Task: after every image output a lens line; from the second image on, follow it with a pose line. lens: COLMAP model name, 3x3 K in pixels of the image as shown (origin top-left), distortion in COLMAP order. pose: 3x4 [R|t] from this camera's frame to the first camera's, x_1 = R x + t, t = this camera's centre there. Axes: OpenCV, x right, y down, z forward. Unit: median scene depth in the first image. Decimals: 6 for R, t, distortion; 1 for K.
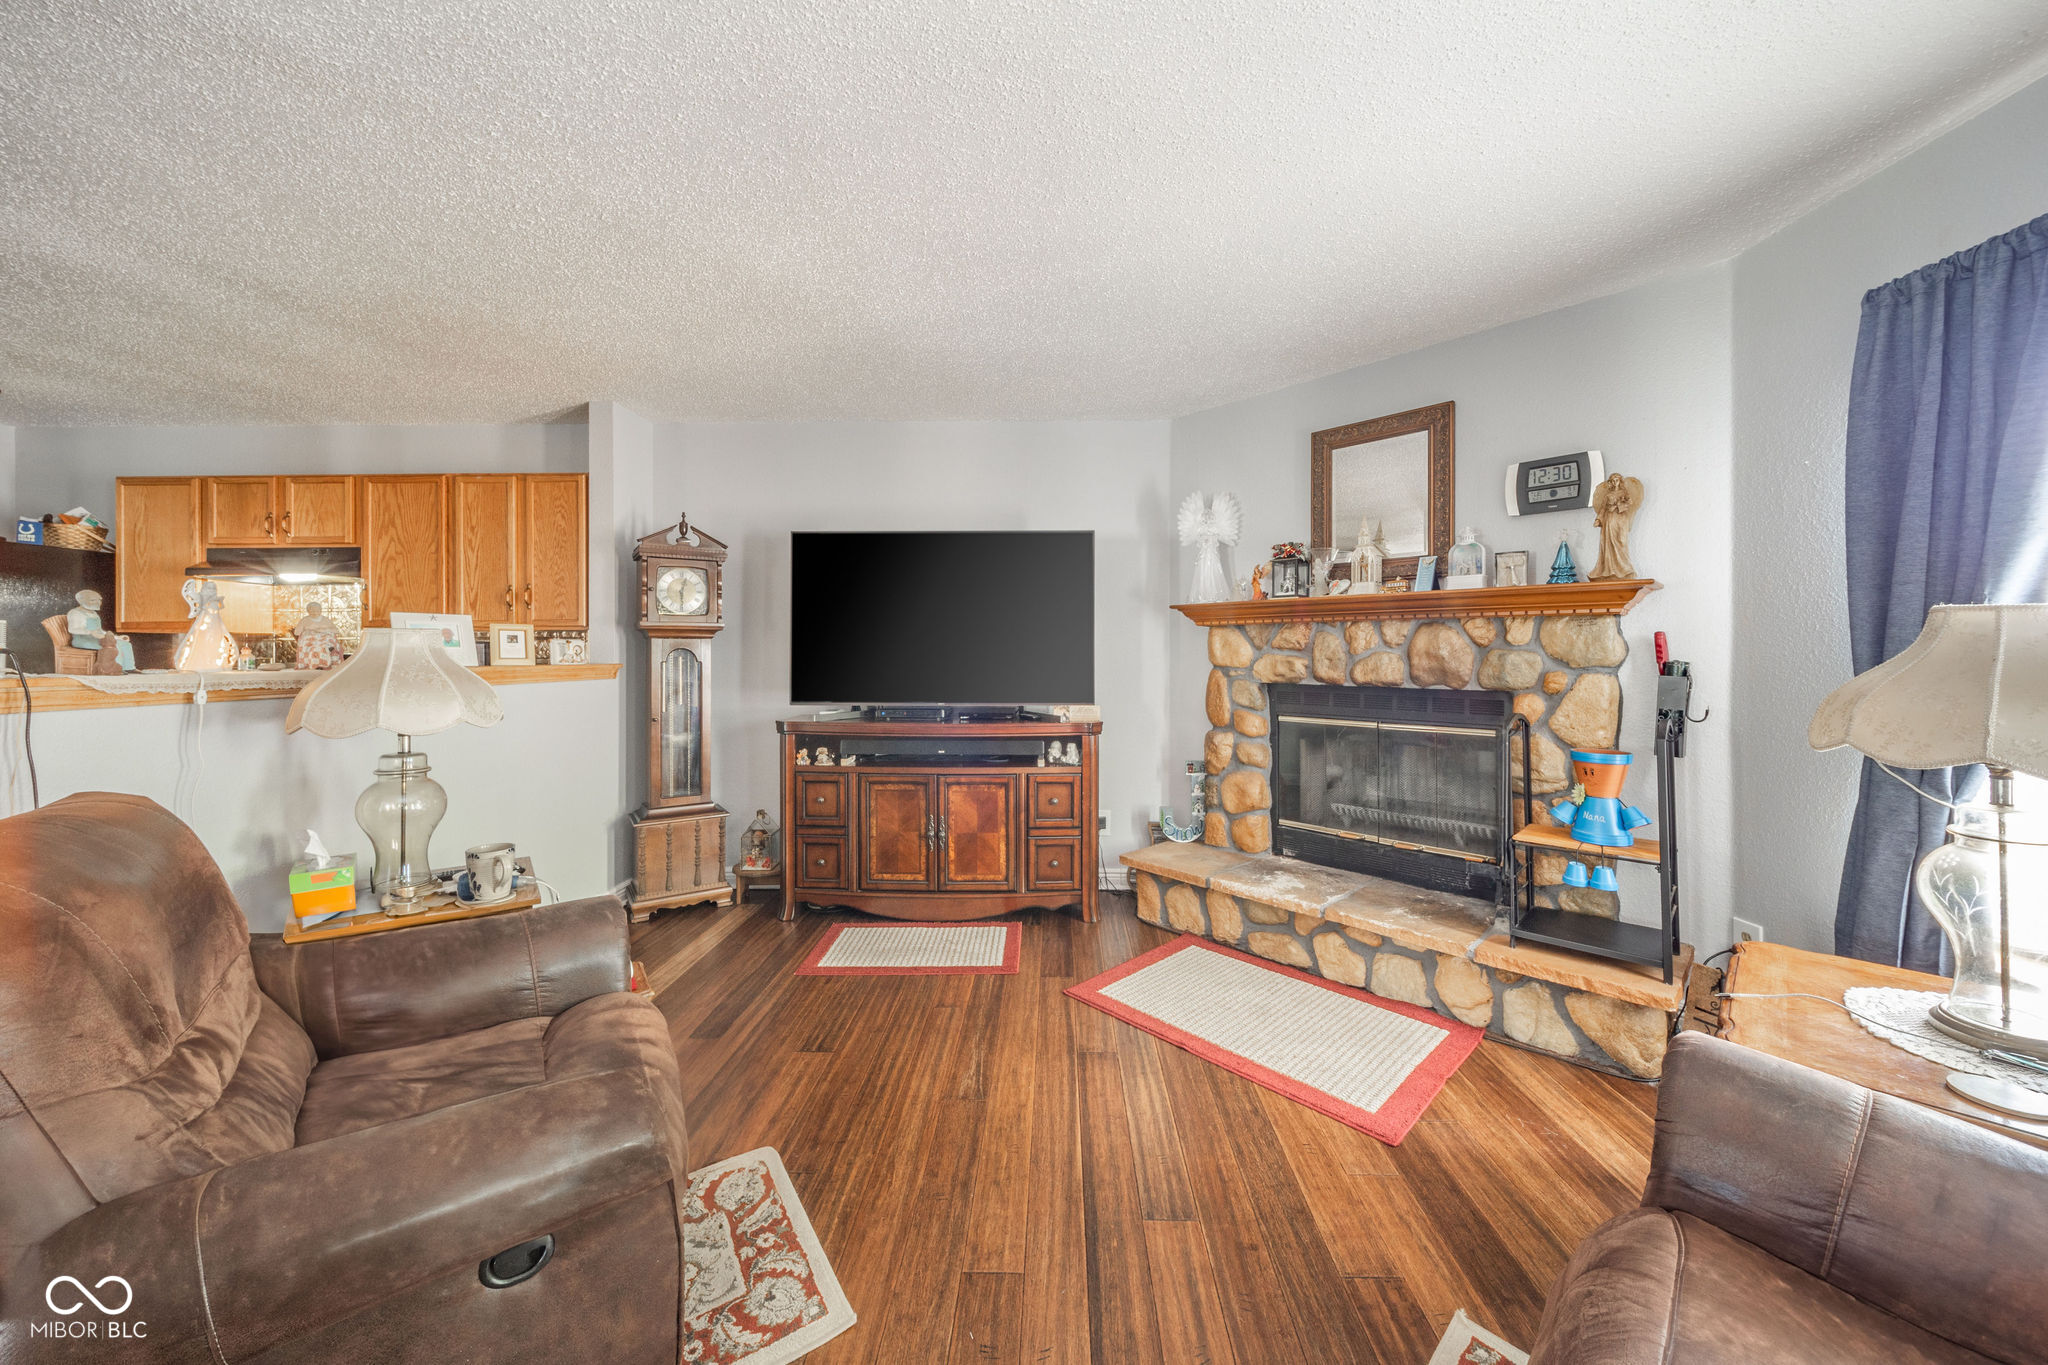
lens RADIAL K [[743.0, 0, 1040.3], [0, 743.0, 655.7], [0, 0, 1]] dist [0.003068, -0.001281]
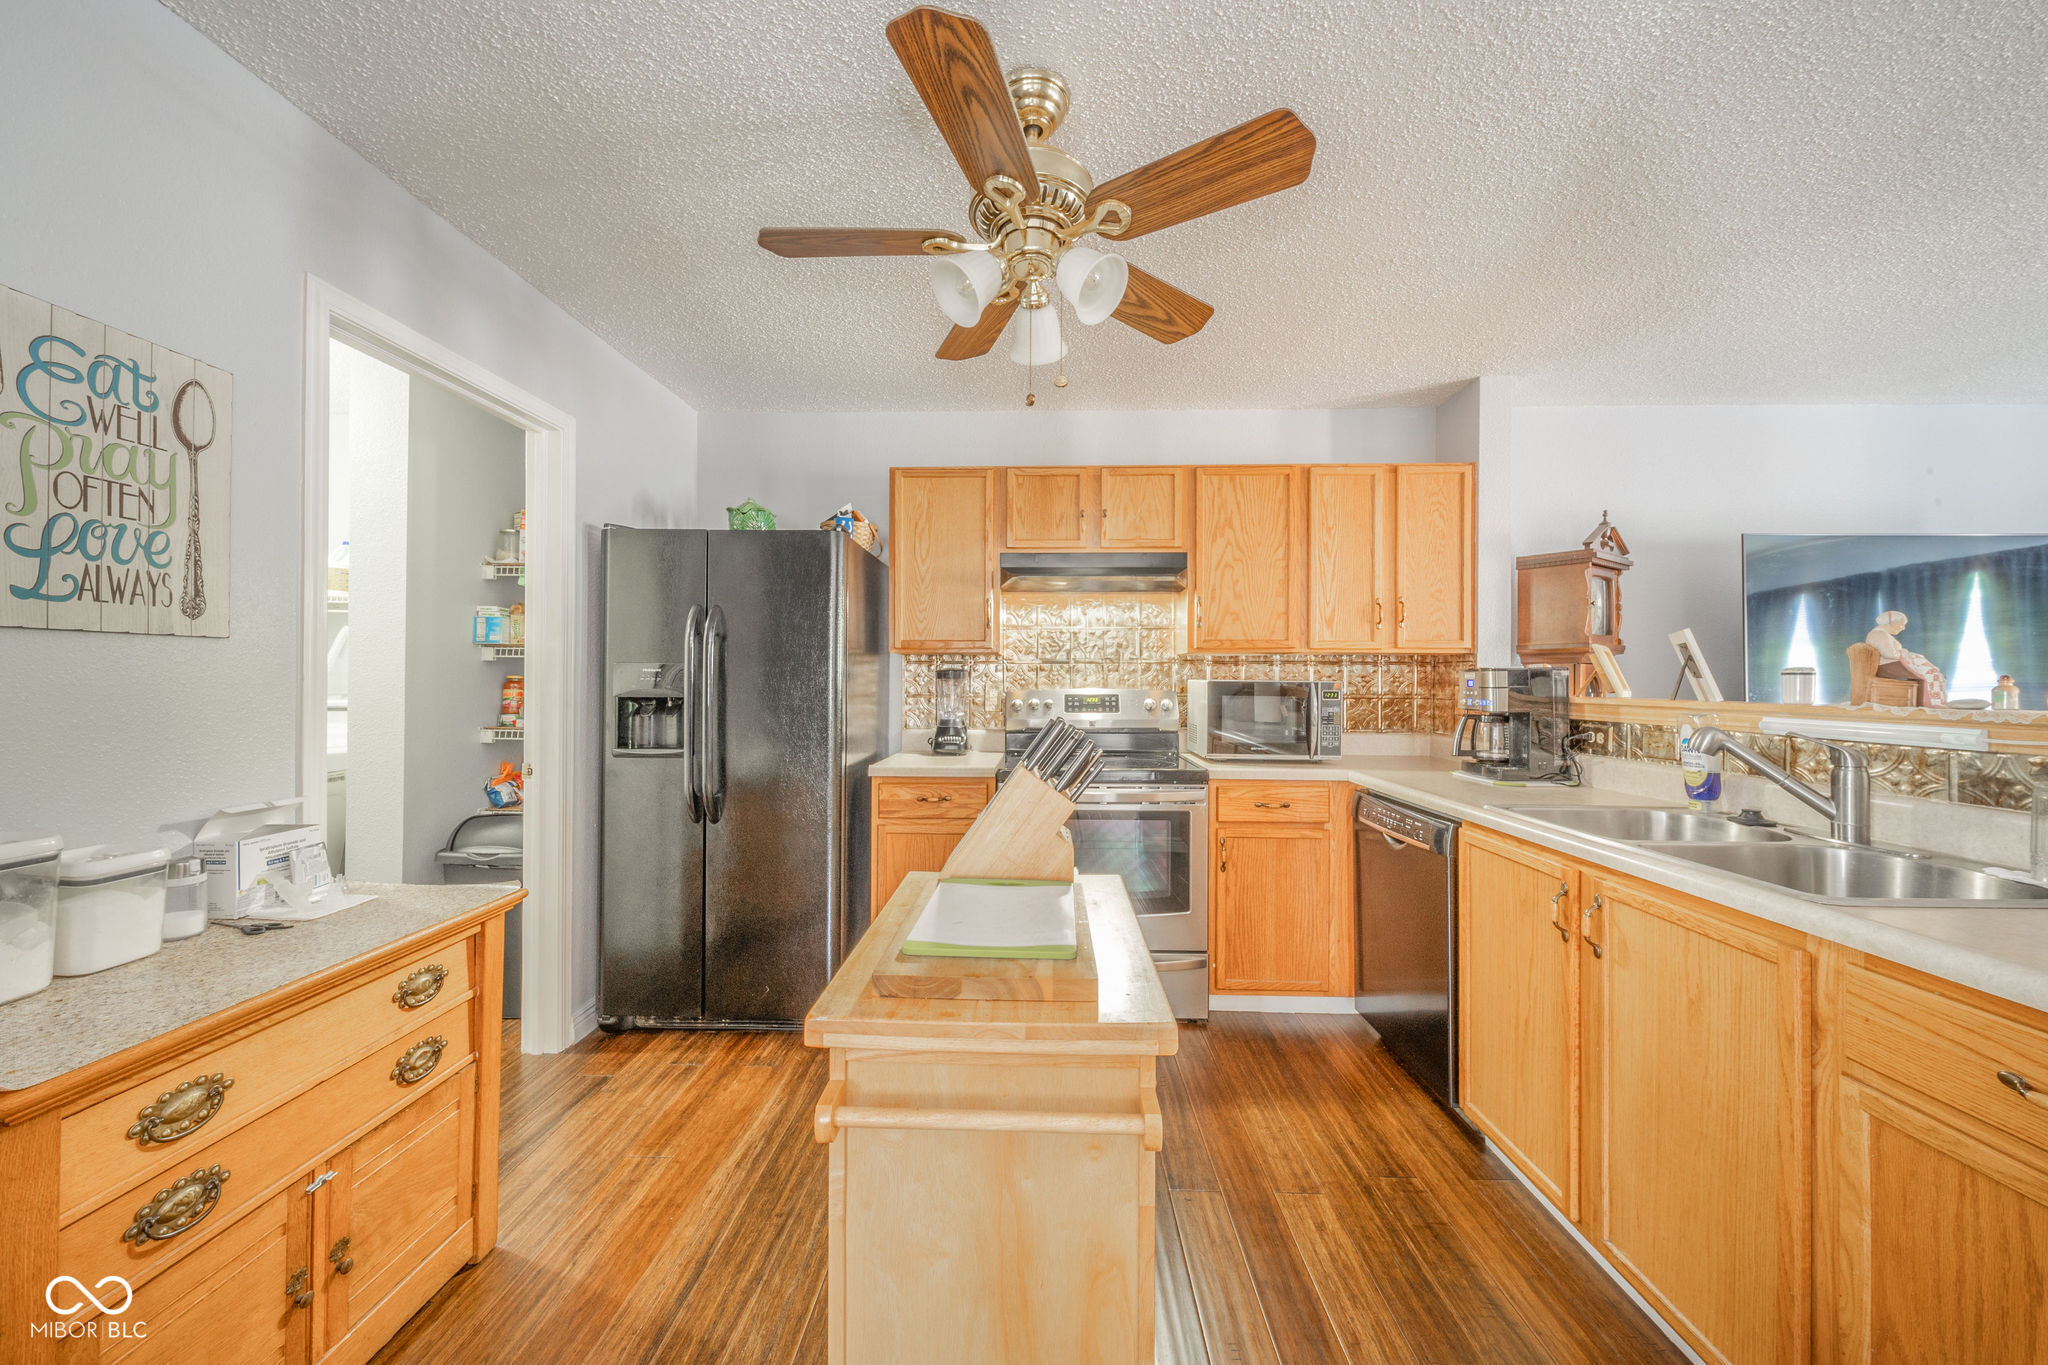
lens RADIAL K [[743.0, 0, 1024.6], [0, 743.0, 671.2], [0, 0, 1]] dist [0.003068, -0.001281]
pose [[0.999994, 0.003247, 0.001296, -1.100743], [-0.003239, 0.999975, -0.006259, -0.006461], [-0.001316, 0.006254, 0.999980, 0.166606]]
